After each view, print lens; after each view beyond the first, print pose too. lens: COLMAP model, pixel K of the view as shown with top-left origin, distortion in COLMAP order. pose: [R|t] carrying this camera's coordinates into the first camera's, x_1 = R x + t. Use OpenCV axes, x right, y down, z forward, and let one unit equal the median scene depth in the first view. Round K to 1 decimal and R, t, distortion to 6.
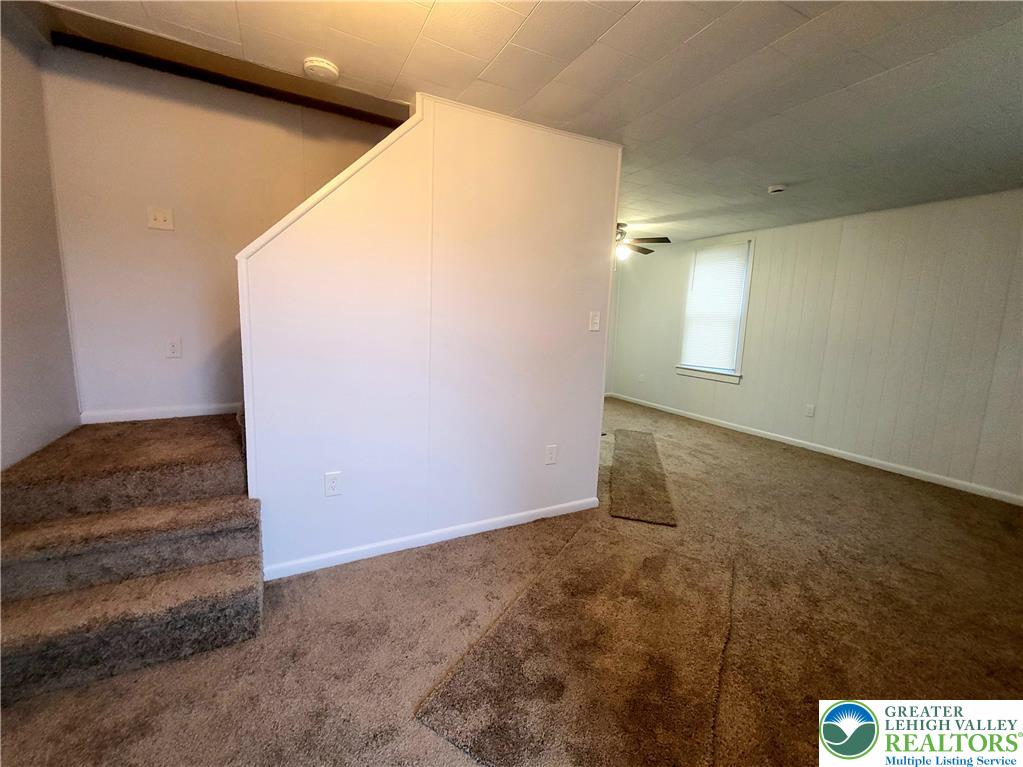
lens RADIAL K [[423.9, 0, 510.0], [0, 423.9, 383.3], [0, 0, 1]] dist [-0.002679, -0.000305]
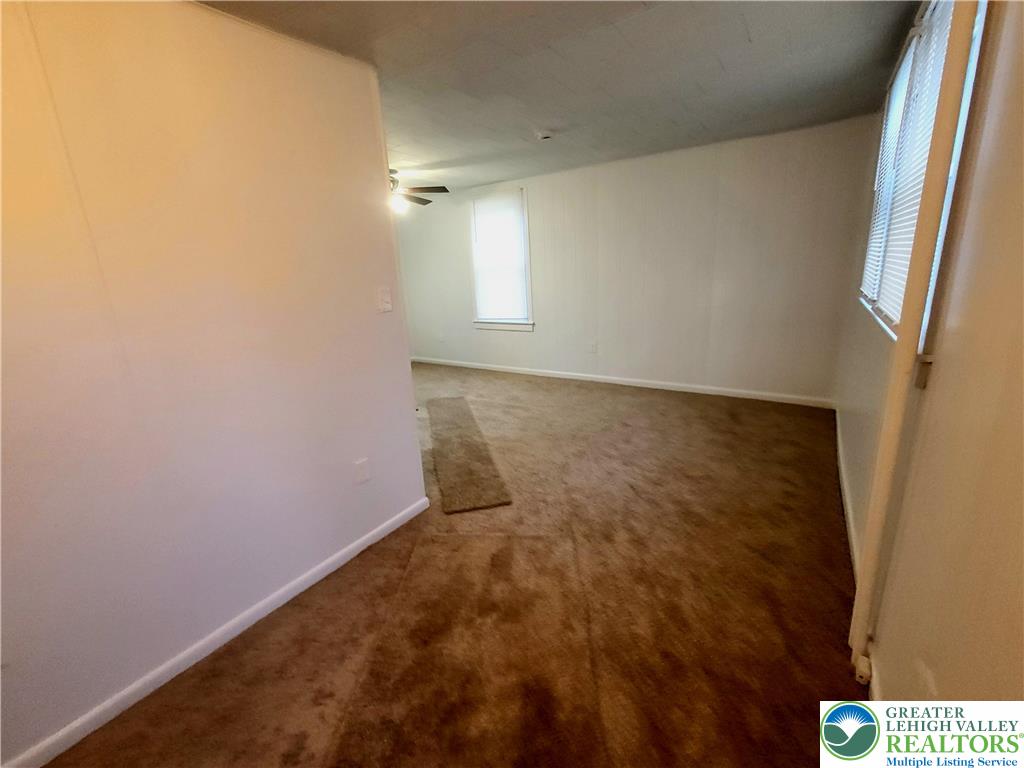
lens RADIAL K [[424.3, 0, 506.0], [0, 424.3, 382.7], [0, 0, 1]] dist [-0.002679, -0.000305]
pose [[0.883697, -0.203759, 0.421381, 0.029034], [0.154768, 0.976836, 0.147778, -0.070044], [-0.441731, -0.065375, 0.894762, 0.151587]]
